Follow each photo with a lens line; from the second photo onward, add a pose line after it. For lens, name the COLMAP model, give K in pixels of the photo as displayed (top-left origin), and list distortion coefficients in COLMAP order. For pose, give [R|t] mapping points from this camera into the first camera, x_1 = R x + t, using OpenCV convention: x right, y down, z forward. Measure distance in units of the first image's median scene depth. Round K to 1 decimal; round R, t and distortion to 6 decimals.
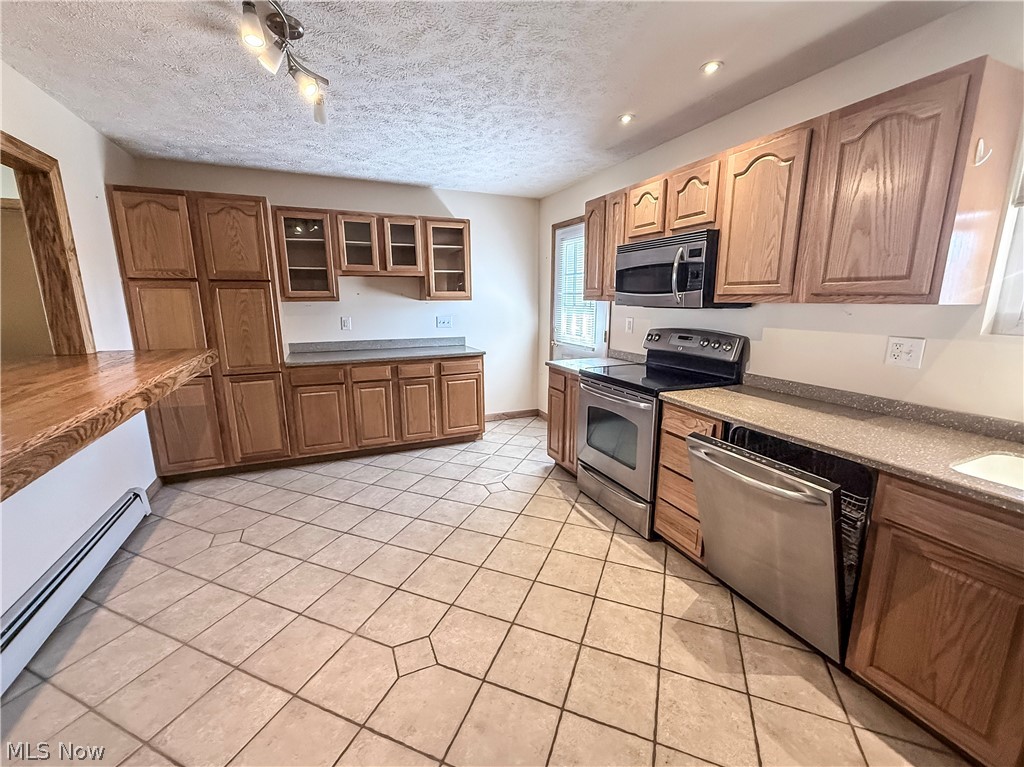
lens RADIAL K [[411.7, 0, 507.3], [0, 411.7, 381.2], [0, 0, 1]] dist [0.001499, -0.000048]
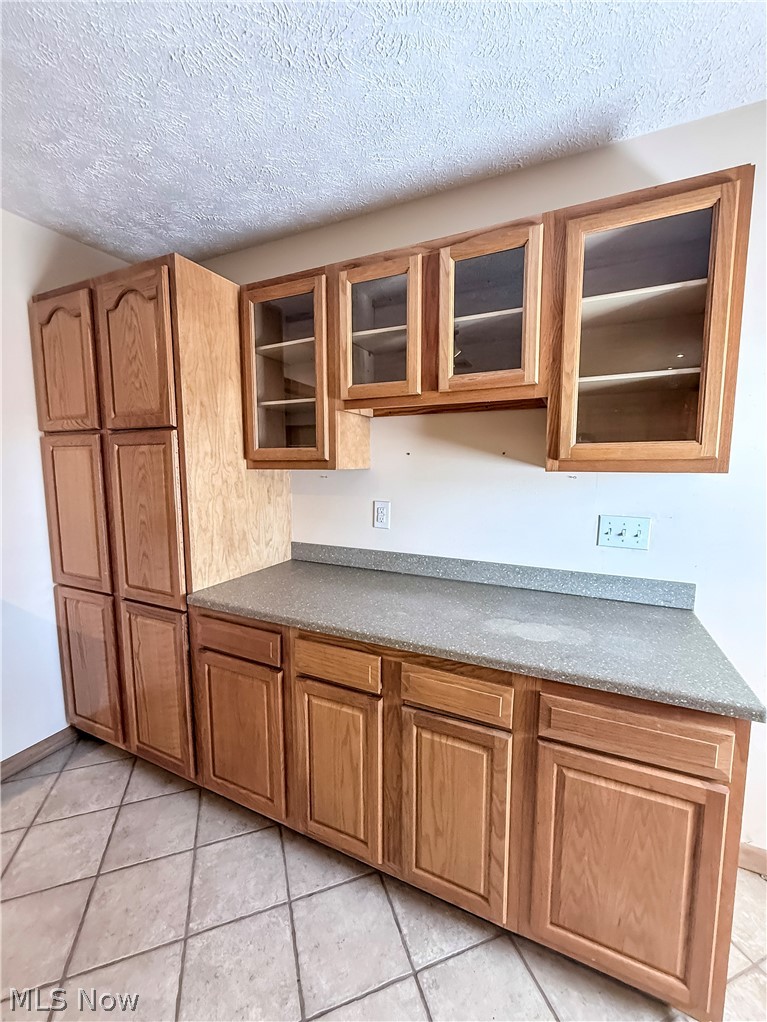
lens RADIAL K [[423.6, 0, 380.9], [0, 423.6, 506.7], [0, 0, 1]] dist [0.001402, -0.000033]
pose [[0.654390, 0.085881, -0.751265, -0.032671], [-0.150632, 0.988422, -0.018216, -0.175920], [0.741002, 0.125085, 0.659750, 0.848385]]
